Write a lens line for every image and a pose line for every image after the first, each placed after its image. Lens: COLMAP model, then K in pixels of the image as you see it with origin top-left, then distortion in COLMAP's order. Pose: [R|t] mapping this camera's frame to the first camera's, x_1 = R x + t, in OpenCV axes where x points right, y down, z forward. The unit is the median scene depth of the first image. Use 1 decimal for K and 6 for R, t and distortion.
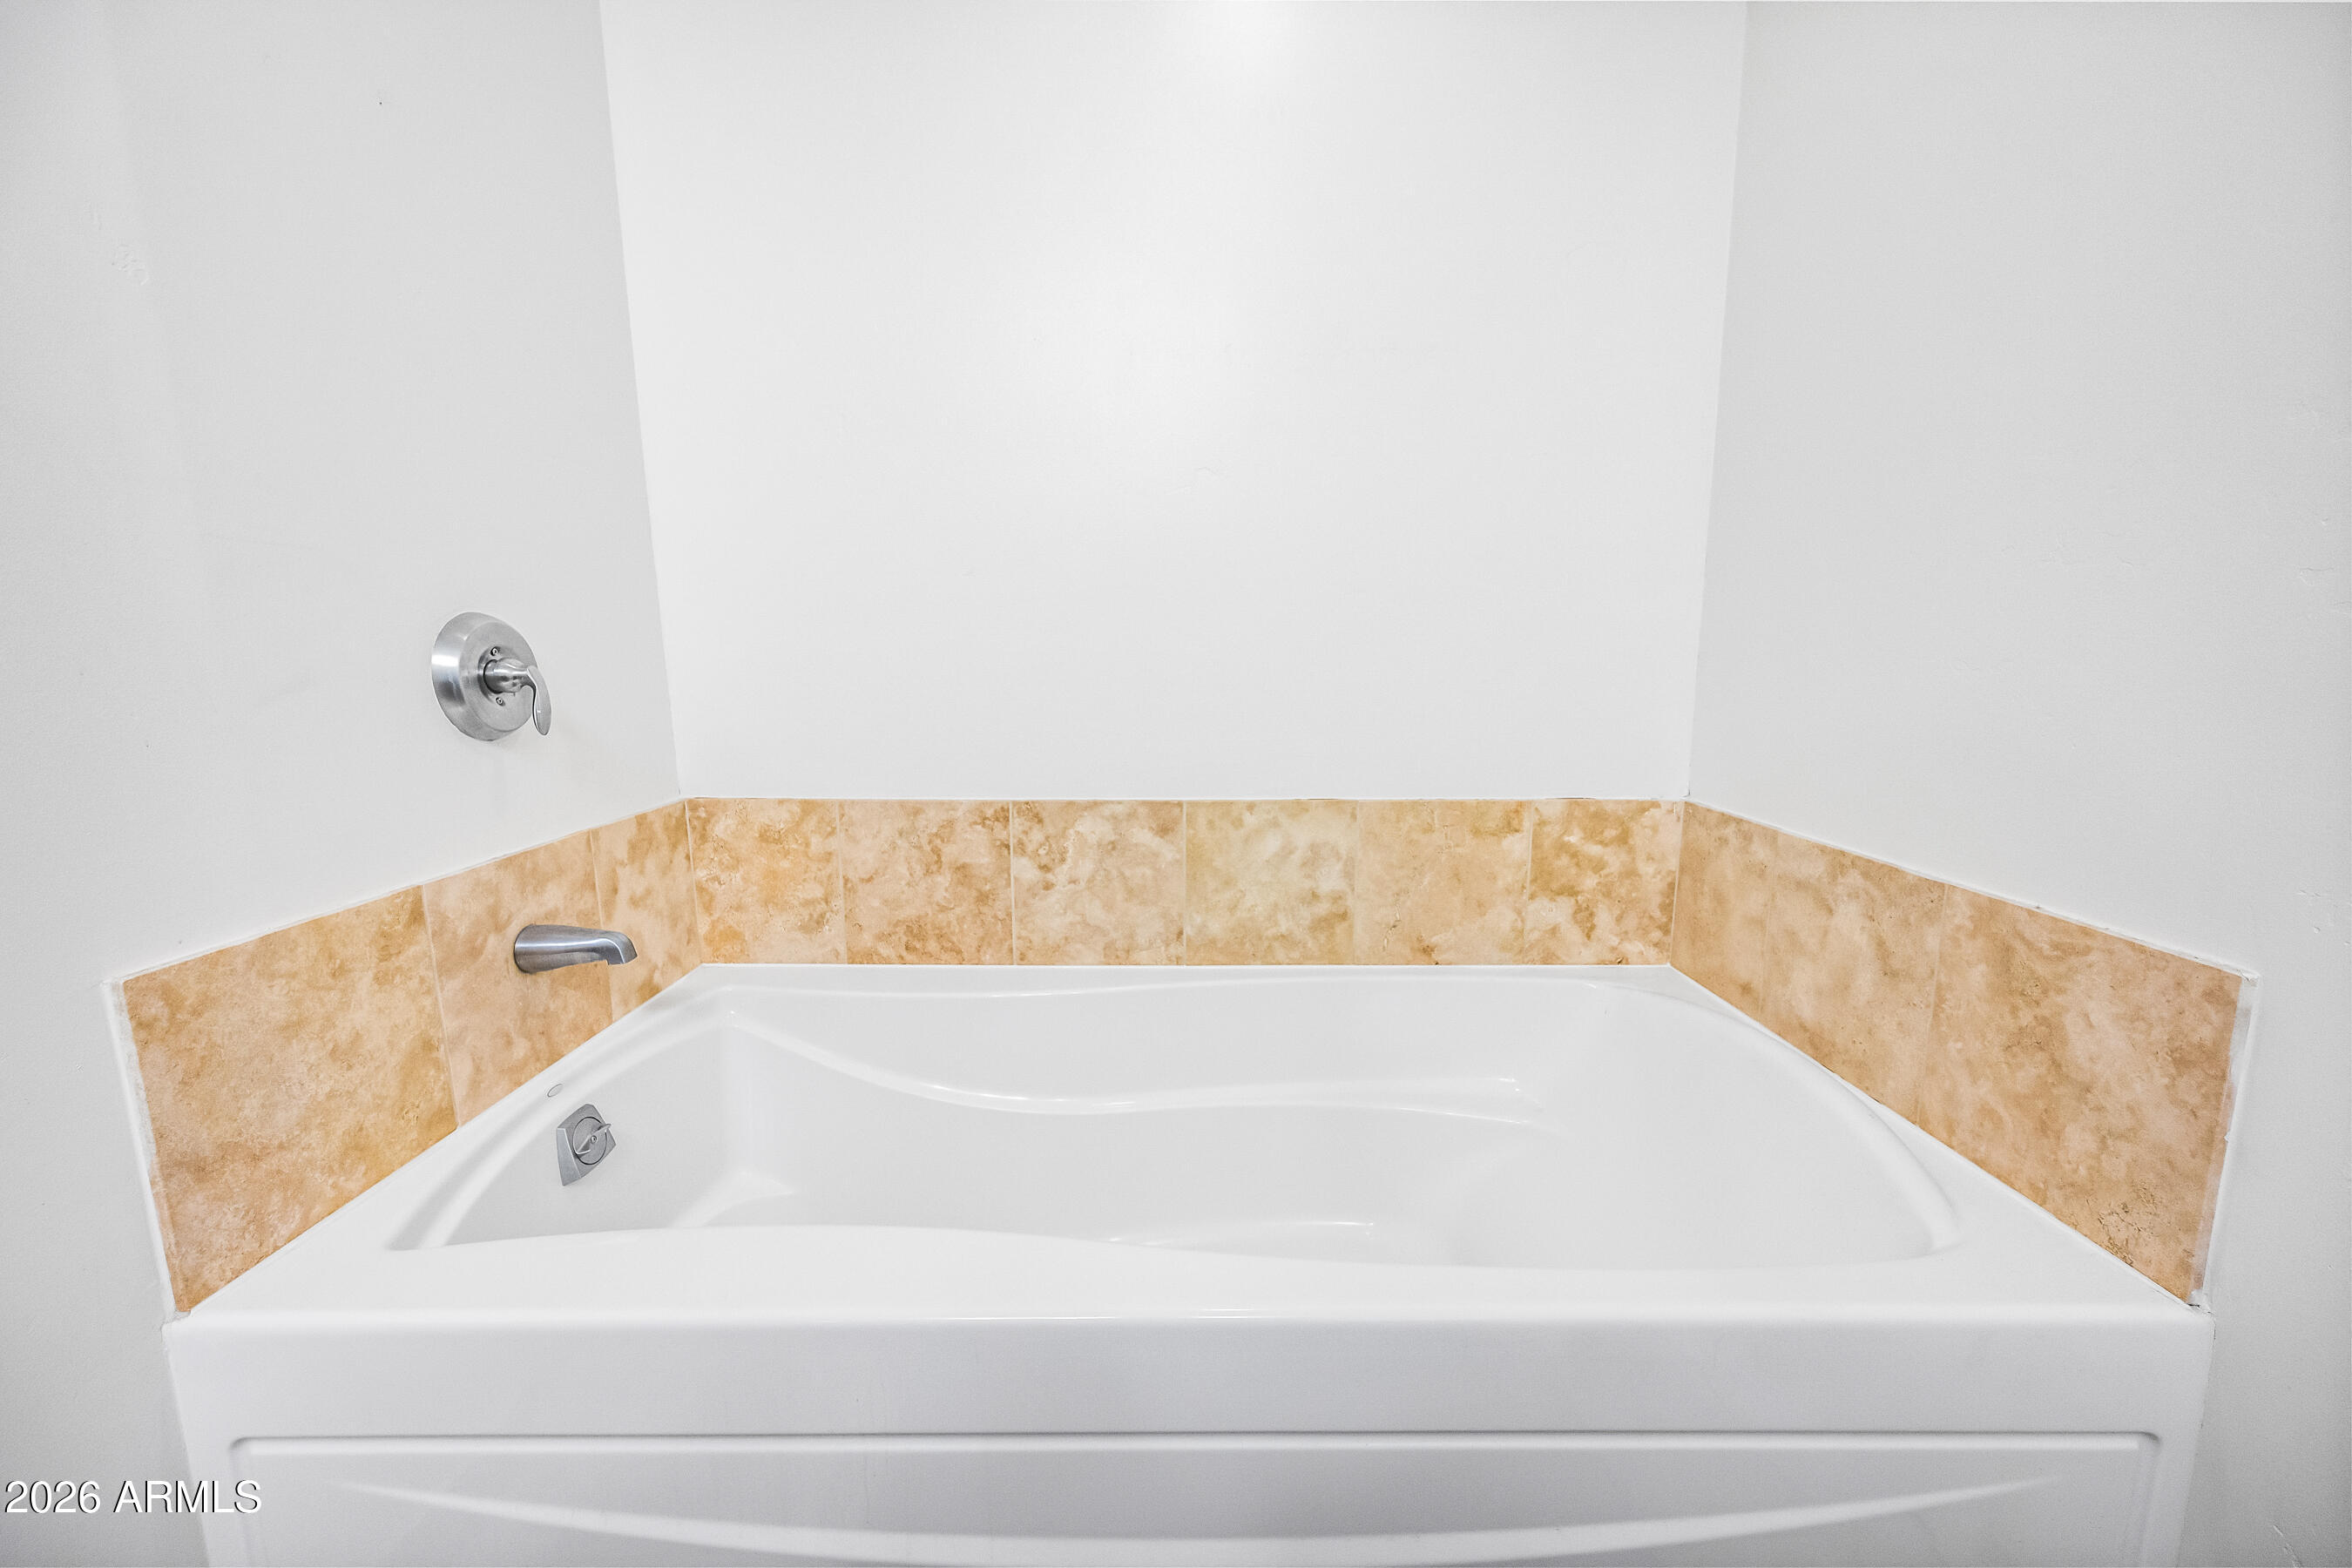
lens RADIAL K [[941.0, 0, 1174.8], [0, 941.0, 785.0], [0, 0, 1]] dist [0.000546, 0.000011]
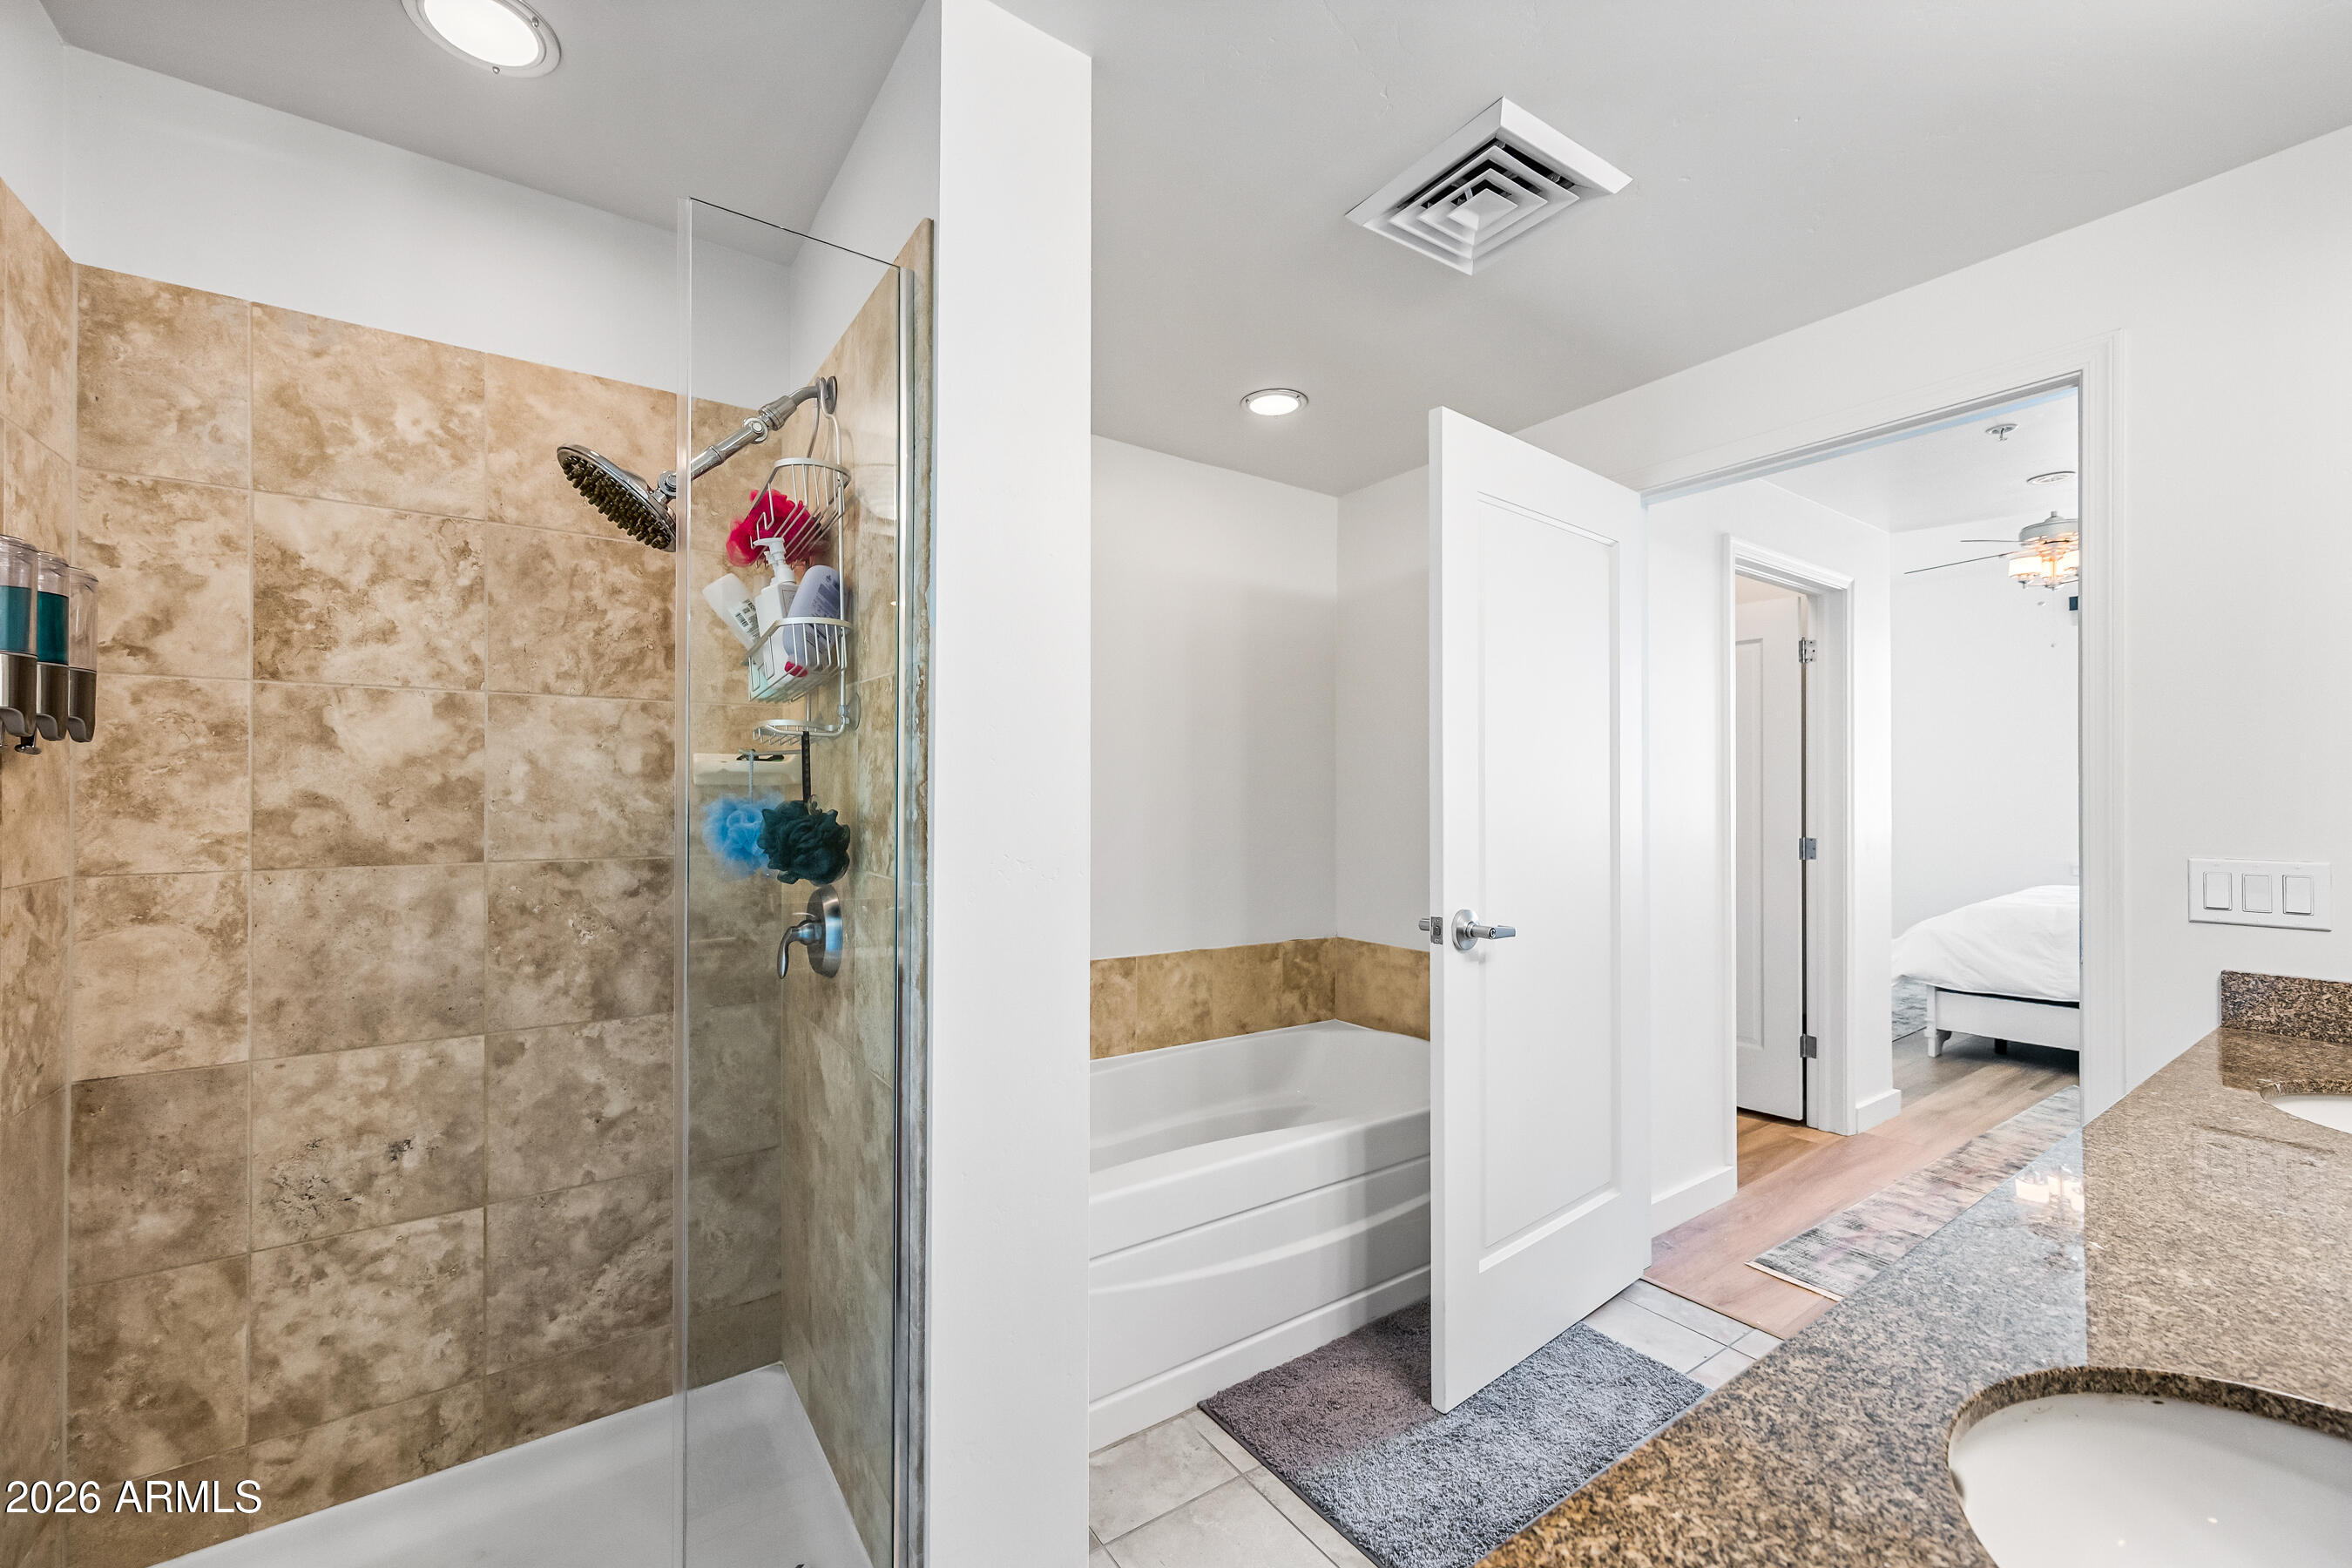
lens RADIAL K [[941.0, 0, 1176.4], [0, 941.0, 792.0], [0, 0, 1]] dist [0.000546, 0.000011]
pose [[0.814508, 0.020853, 0.579778, -0.959528], [0.079024, 0.986052, -0.146484, -0.022927], [-0.574745, 0.165129, 0.801499, -0.522781]]
